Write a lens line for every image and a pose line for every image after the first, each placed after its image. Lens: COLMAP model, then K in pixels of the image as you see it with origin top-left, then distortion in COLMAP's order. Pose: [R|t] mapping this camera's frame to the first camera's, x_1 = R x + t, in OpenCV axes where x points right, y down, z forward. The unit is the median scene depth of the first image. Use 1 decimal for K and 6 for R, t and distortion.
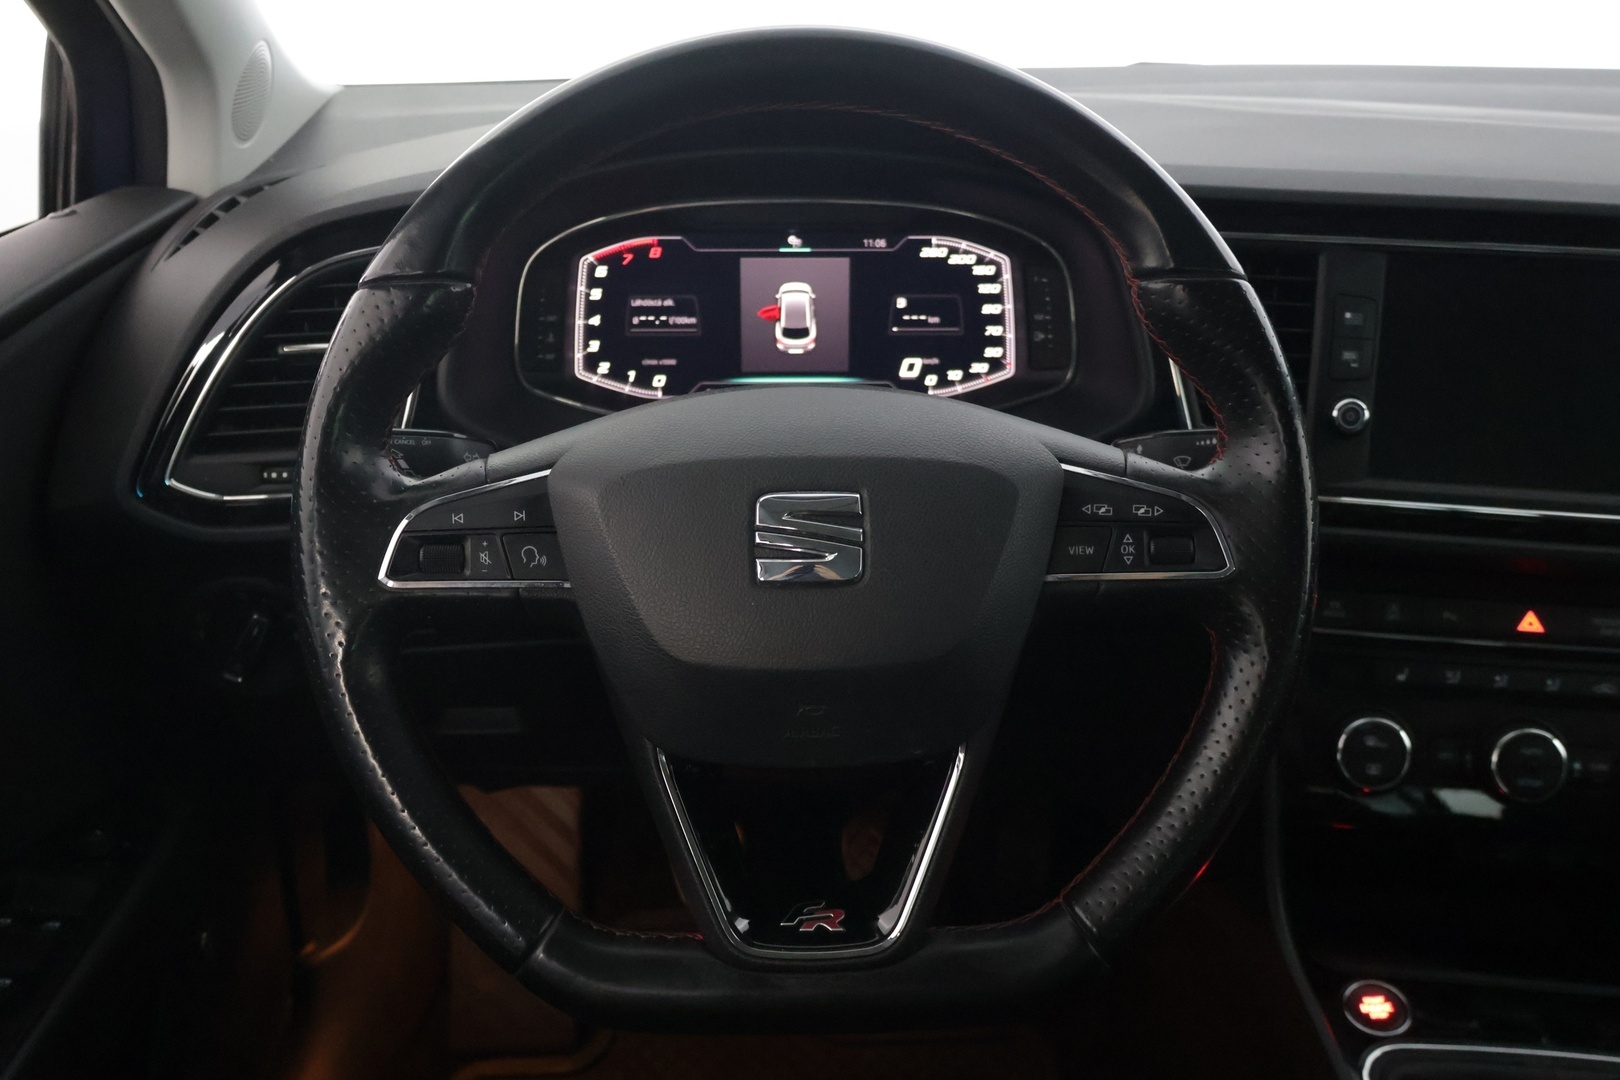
lens RADIAL K [[1620.9, 0, 805.2], [0, 1620.9, 535.4], [0, 0, 1]] dist [-0.009836, 0.000000]
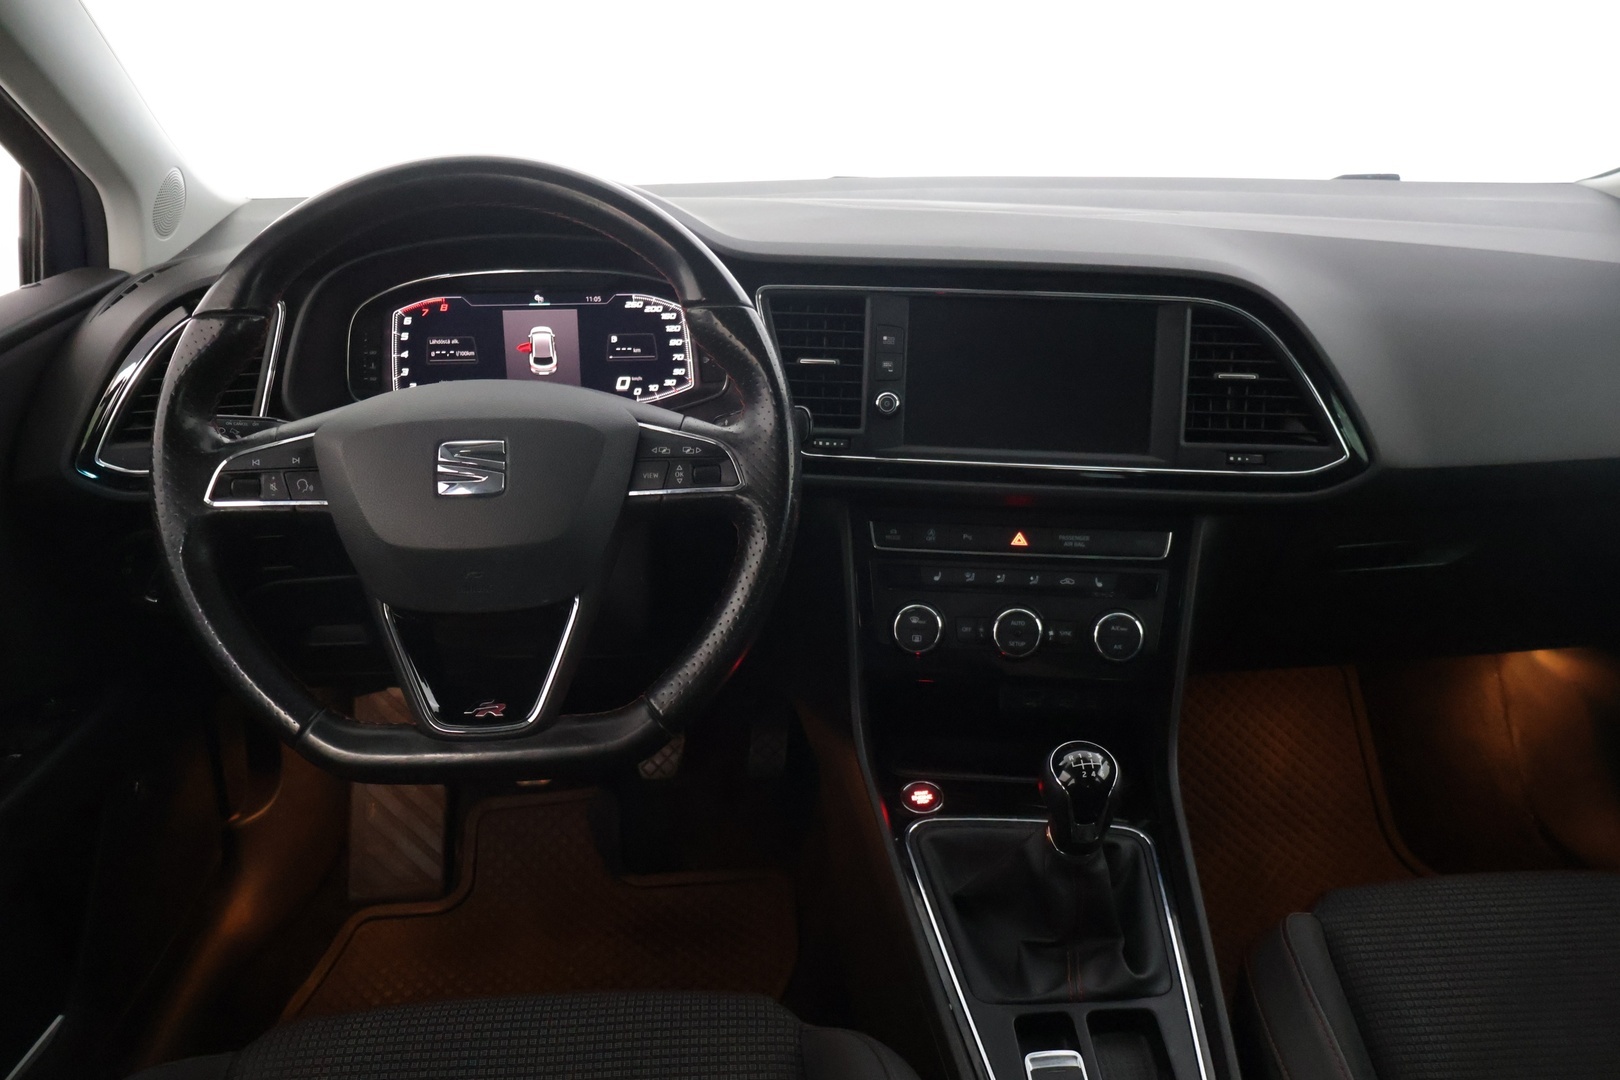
lens RADIAL K [[1344.6, 0, 806.7], [0, 1344.6, 533.9], [0, 0, 1]] dist [-0.007450, 0.005558]
pose [[0.998980, -0.020729, 0.040122, 0.203871], [0.021875, 0.999359, -0.028342, 0.081608], [-0.039509, 0.029191, 0.998793, -0.254000]]
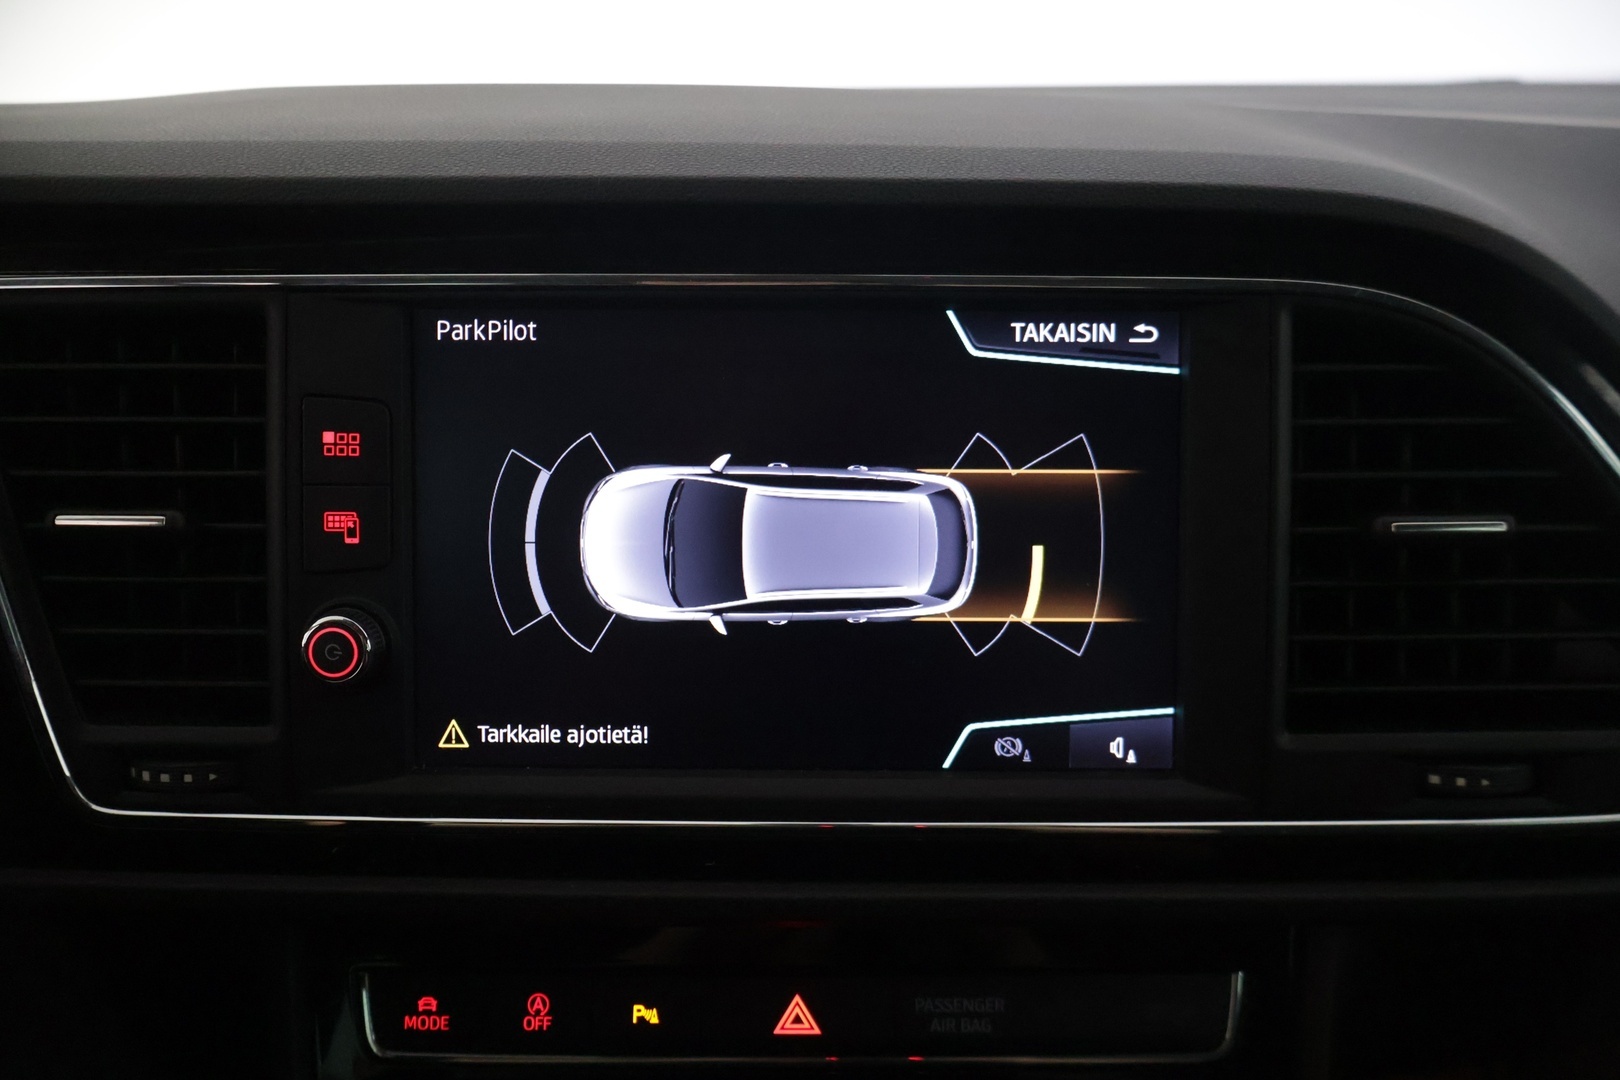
lens RADIAL K [[1344.6, 0, 812.4], [0, 1344.6, 532.3], [0, 0, 1]] dist [-0.007450, 0.005558]
pose [[0.992414, -0.059373, 0.107652, 0.426018], [0.064955, 0.996679, -0.049101, -0.078371], [-0.104379, 0.055722, 0.992975, 0.585550]]
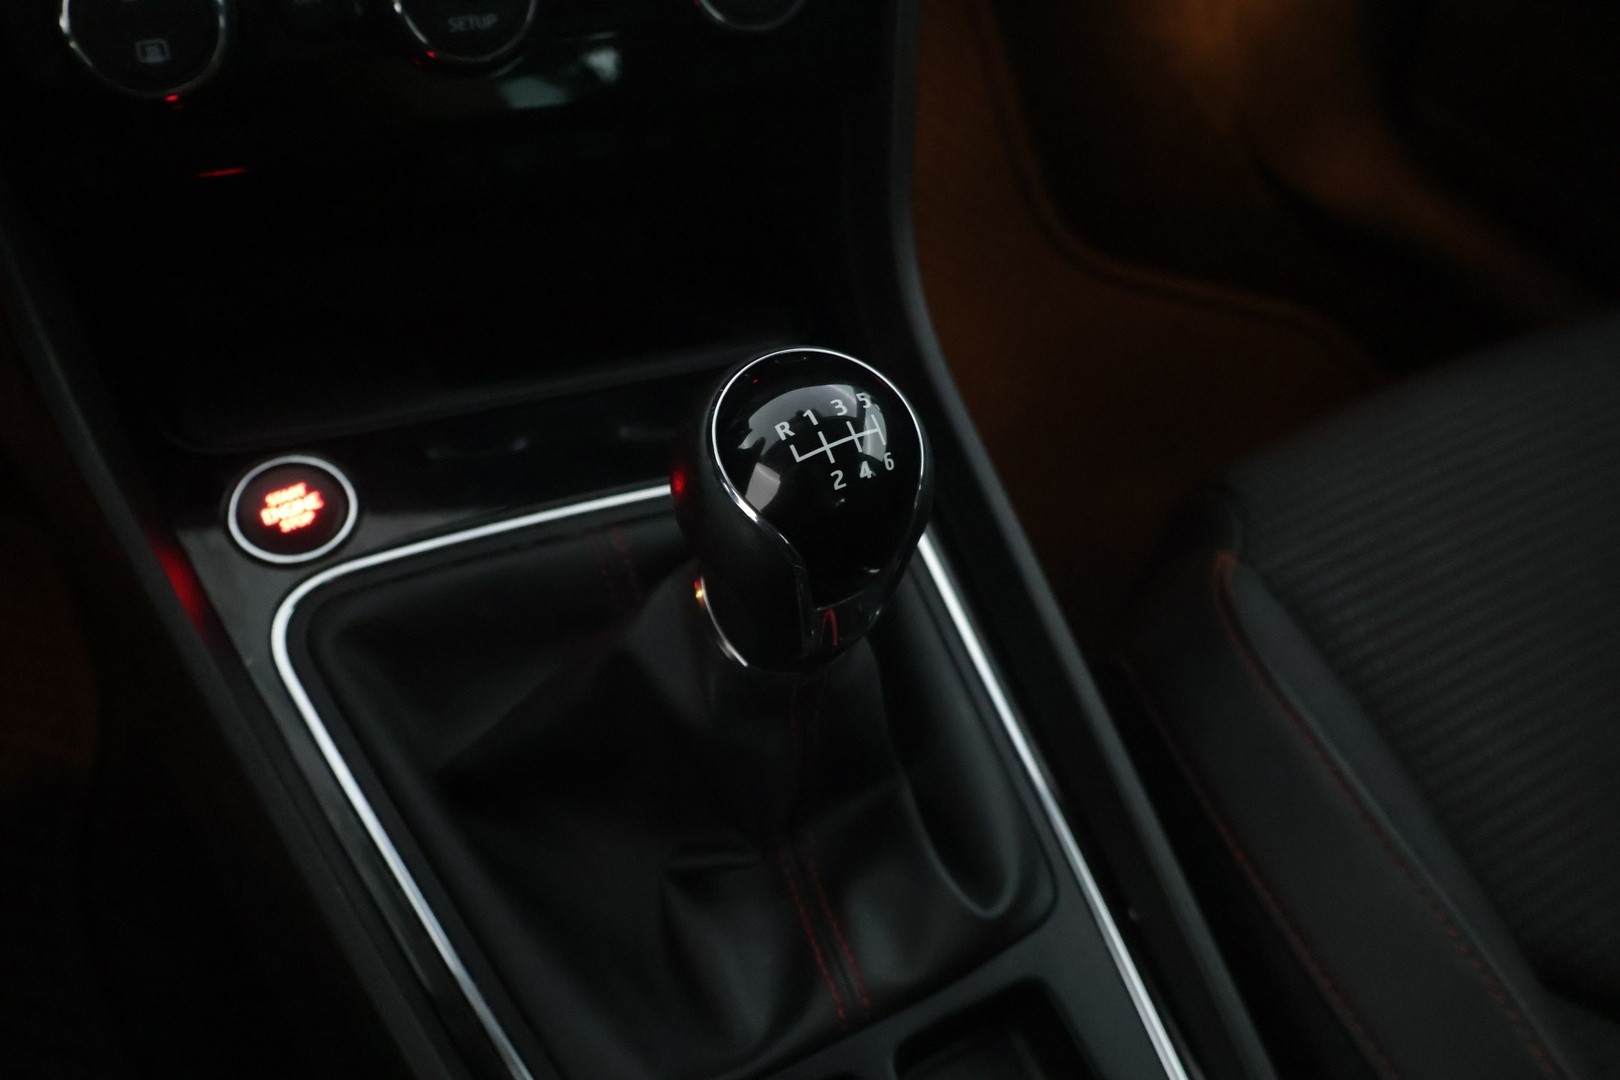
lens RADIAL K [[1543.7, 0, 810.5], [0, 1543.7, 538.8], [0, 0, 1]] dist [-0.014381, 0.000000]
pose [[0.879743, -0.298639, 0.369956, 0.316918], [0.116745, 0.889980, 0.440801, 0.097272], [-0.460894, -0.344601, 0.817818, 0.506822]]
